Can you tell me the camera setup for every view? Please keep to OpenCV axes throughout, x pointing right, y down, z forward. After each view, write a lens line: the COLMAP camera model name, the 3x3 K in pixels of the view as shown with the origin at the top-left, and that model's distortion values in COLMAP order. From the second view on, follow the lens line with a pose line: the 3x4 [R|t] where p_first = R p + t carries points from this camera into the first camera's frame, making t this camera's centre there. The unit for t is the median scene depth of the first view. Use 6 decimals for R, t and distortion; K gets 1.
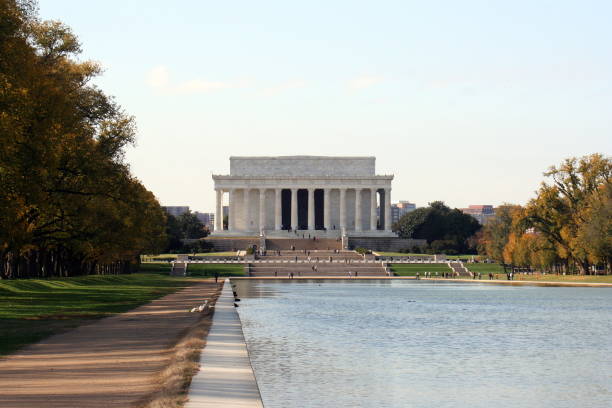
lens RADIAL K [[2265.2, 0, 306.0], [0, 2265.2, 204.0], [0, 0, 1]] dist [0.210014, -0.753394]
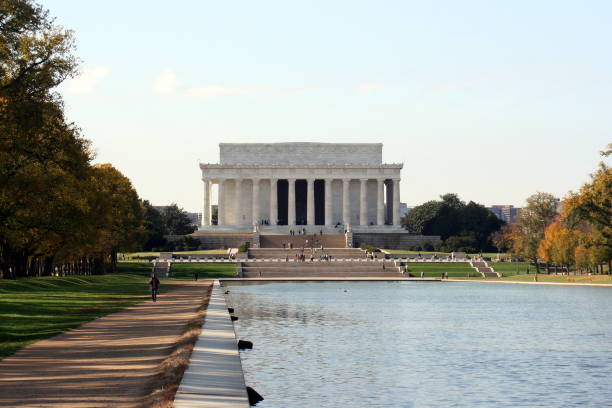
lens RADIAL K [[2265.2, 0, 306.0], [0, 2265.2, 204.0], [0, 0, 1]] dist [0.210014, -0.753394]
pose [[0.999988, -0.000514, 0.004813, -0.003919], [0.000514, 1.000000, -0.000158, 0.003307], [-0.004813, 0.000161, 0.999988, 0.110281]]
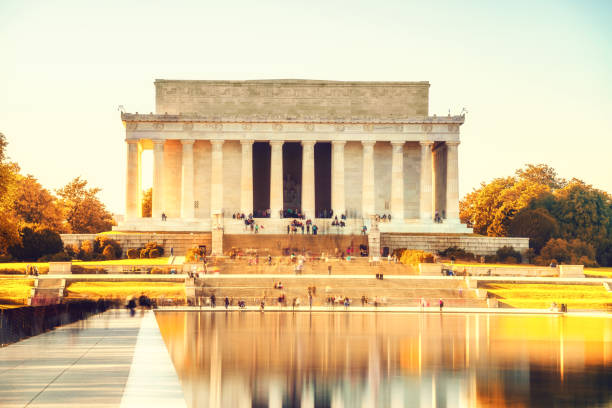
lens RADIAL K [[2857.7, 0, 306.0], [0, 2857.7, 204.0], [0, 0, 1]] dist [1.102608, 2.082098]
pose [[0.999860, 0.005495, 0.015789, -0.009041], [-0.005458, 0.999982, -0.002381, 0.009915], [-0.015801, 0.002294, 0.999873, 0.337326]]
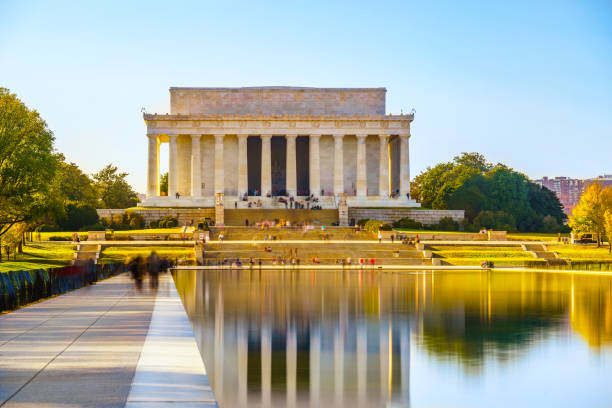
lens RADIAL K [[2265.2, 0, 306.0], [0, 2265.2, 204.0], [0, 0, 1]] dist [0.210014, -0.753394]
pose [[0.999734, -0.000007, 0.023063, -0.009071], [-0.000135, 0.999981, 0.006168, 0.009898], [-0.023062, -0.006170, 0.999715, 0.334684]]
